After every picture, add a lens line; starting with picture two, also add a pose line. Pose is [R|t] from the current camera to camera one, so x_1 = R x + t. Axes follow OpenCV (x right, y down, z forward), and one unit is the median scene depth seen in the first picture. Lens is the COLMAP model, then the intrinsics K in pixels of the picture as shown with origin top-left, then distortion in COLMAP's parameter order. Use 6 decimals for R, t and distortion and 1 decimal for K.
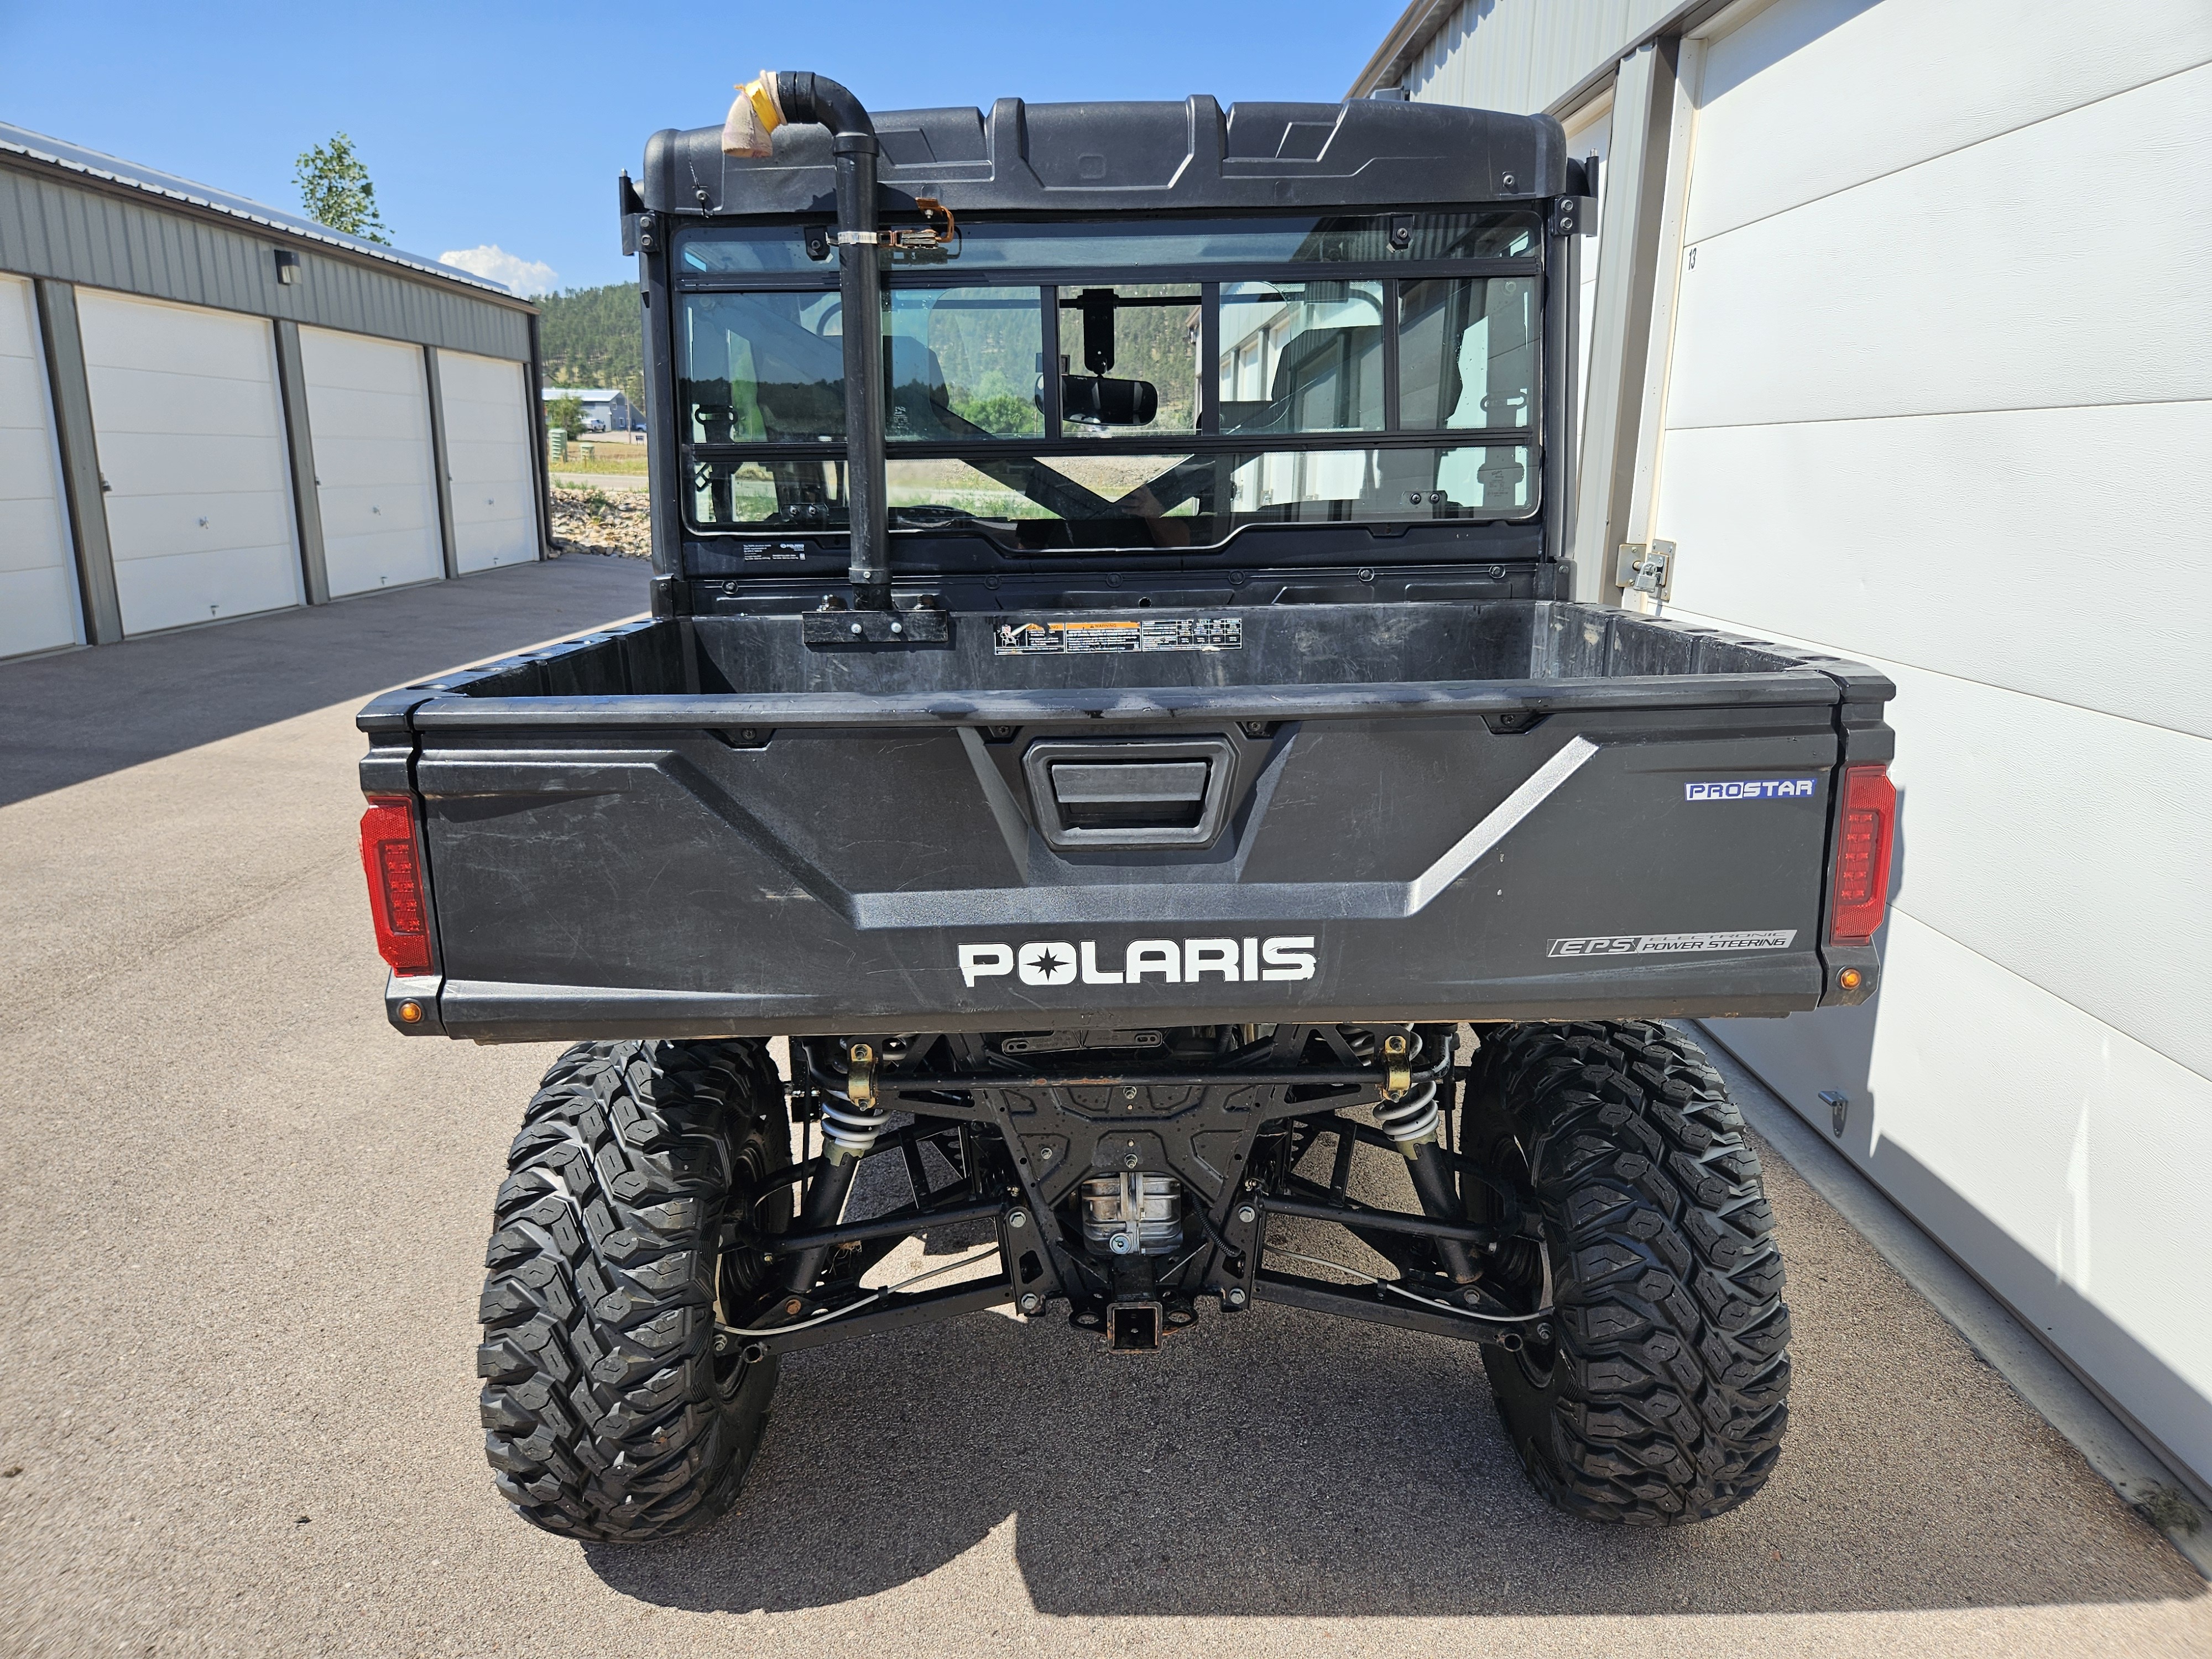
lens RADIAL K [[1500.1, 0, 1079.9], [0, 1500.1, 826.8], [0, 0, 1]] dist [0.033120, -0.000733]
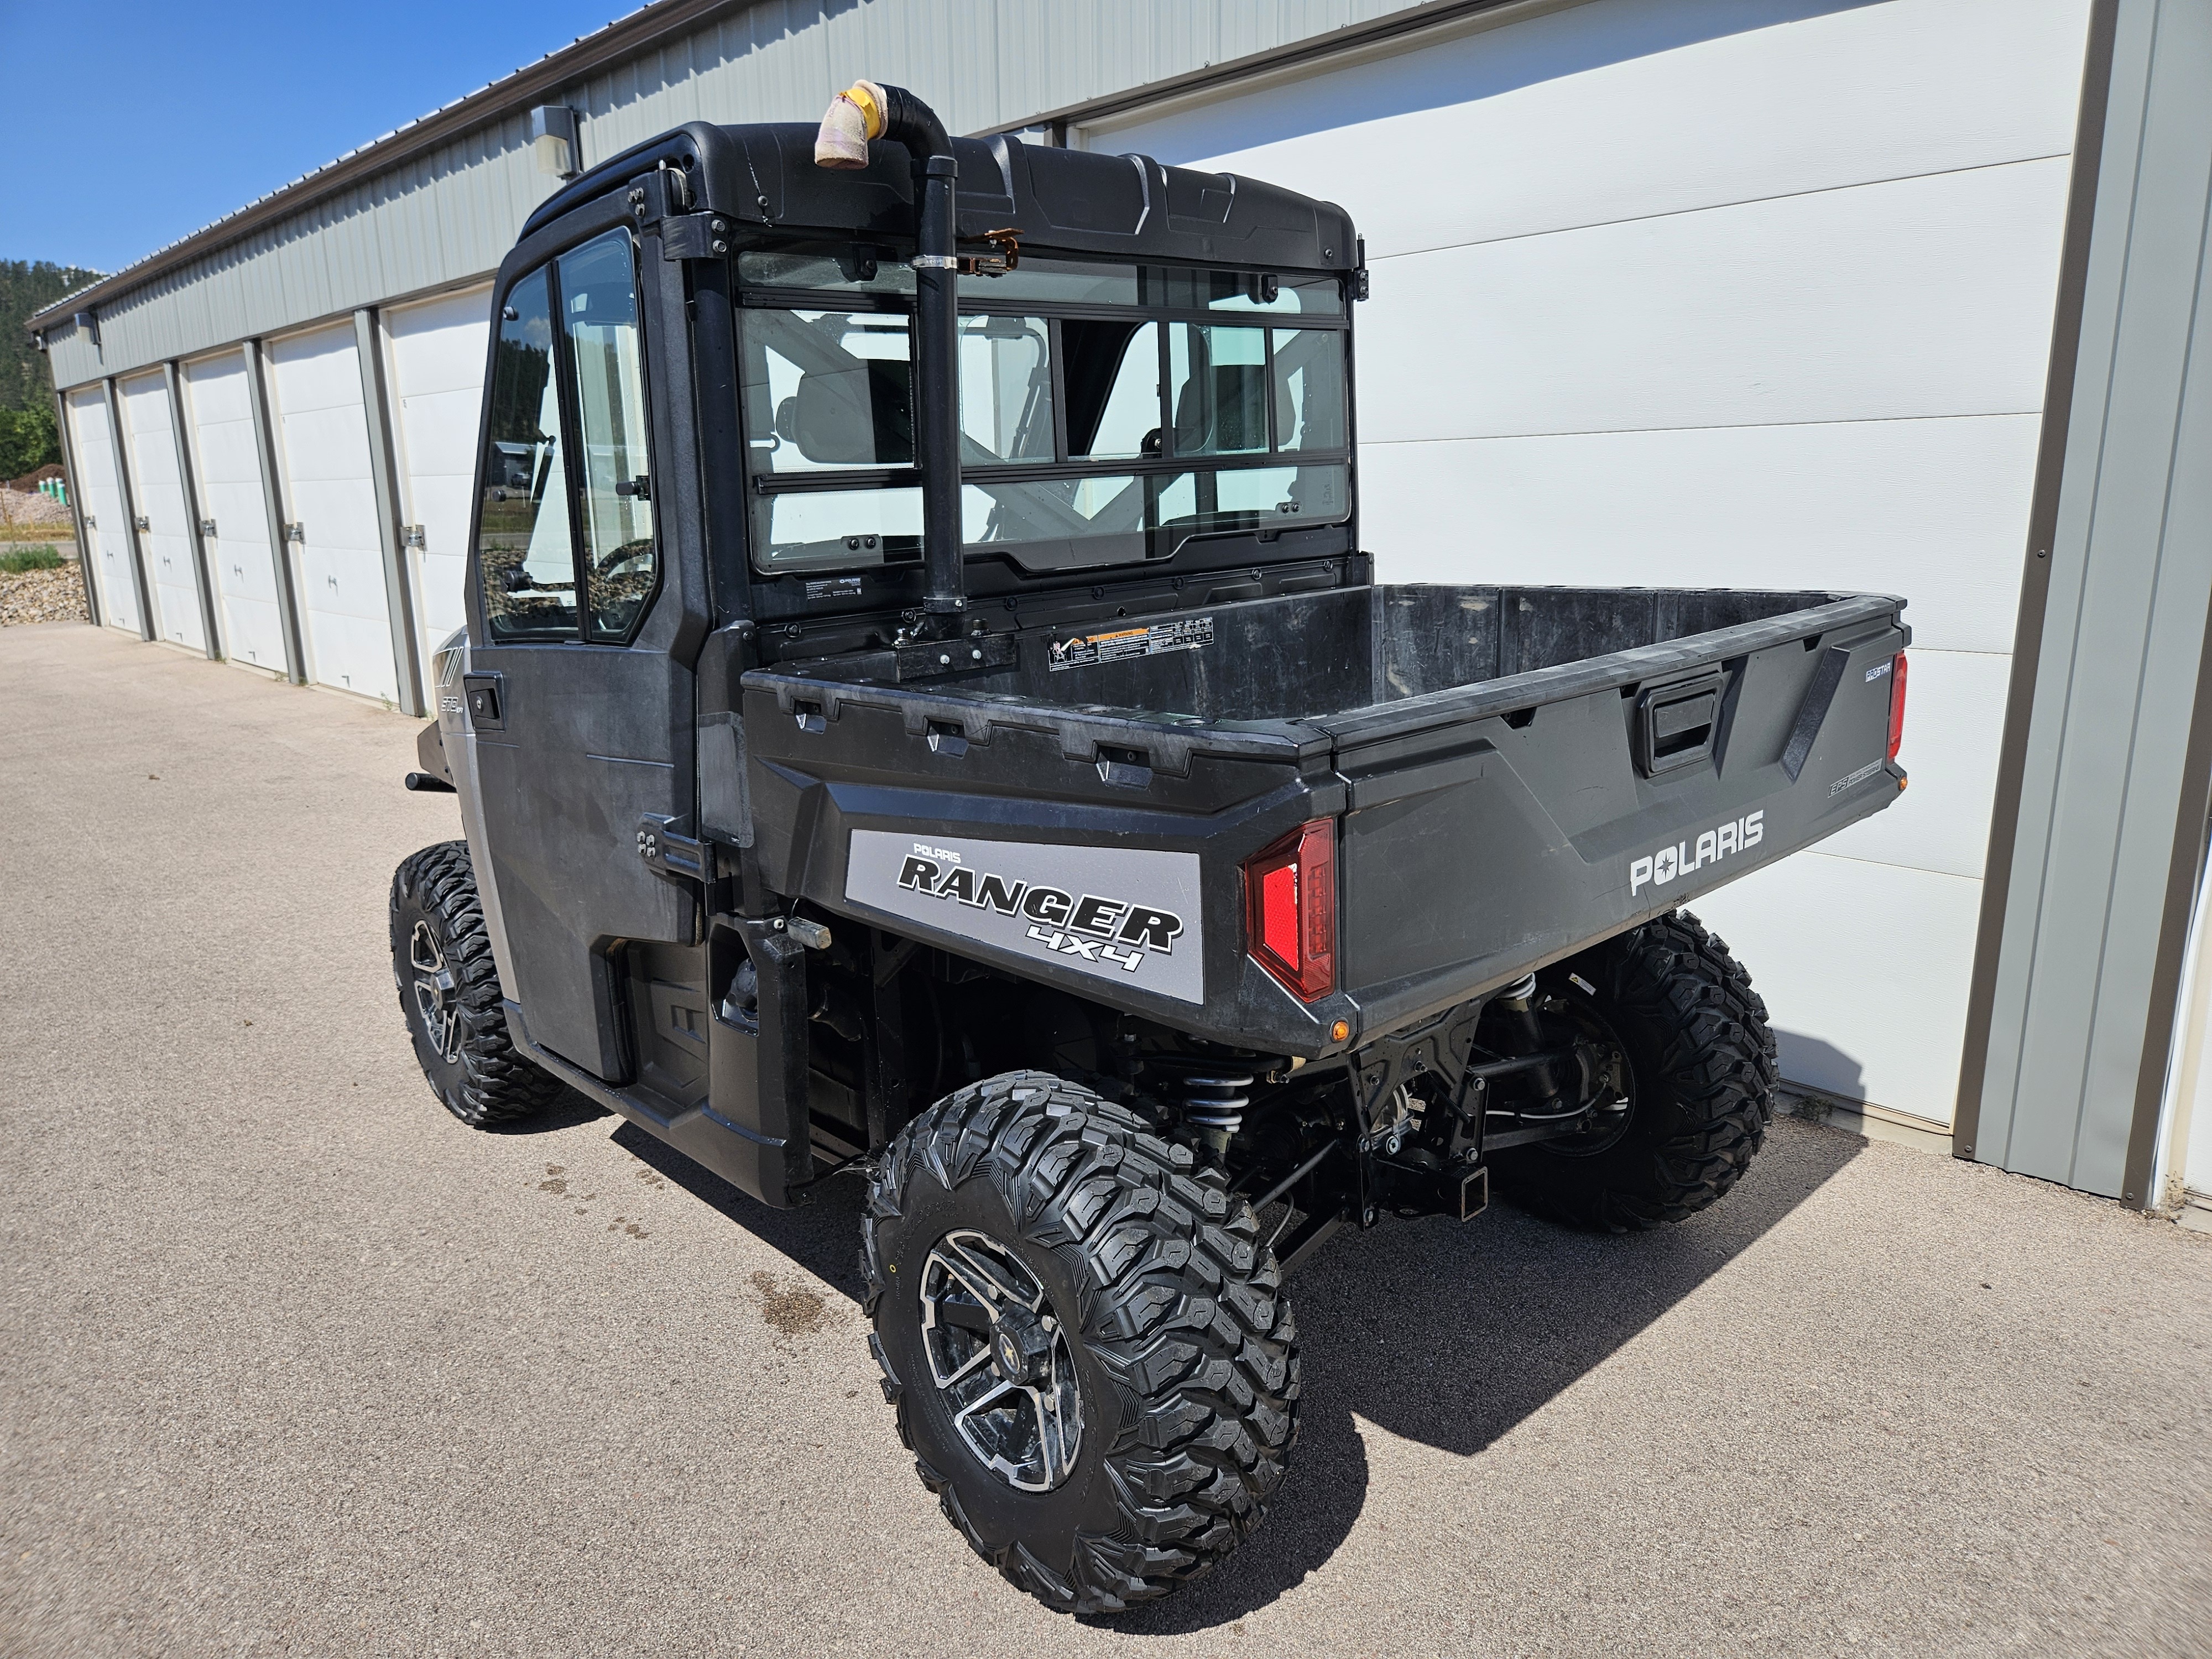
lens RADIAL K [[1504.8, 0, 1100.1], [0, 1504.8, 834.2], [0, 0, 1]] dist [0.045855, -0.047297]
pose [[0.738780, -0.174704, 0.650909, -0.725884], [0.182863, 0.981548, 0.055898, -0.056725], [-0.648664, 0.077730, 0.757095, 0.203956]]
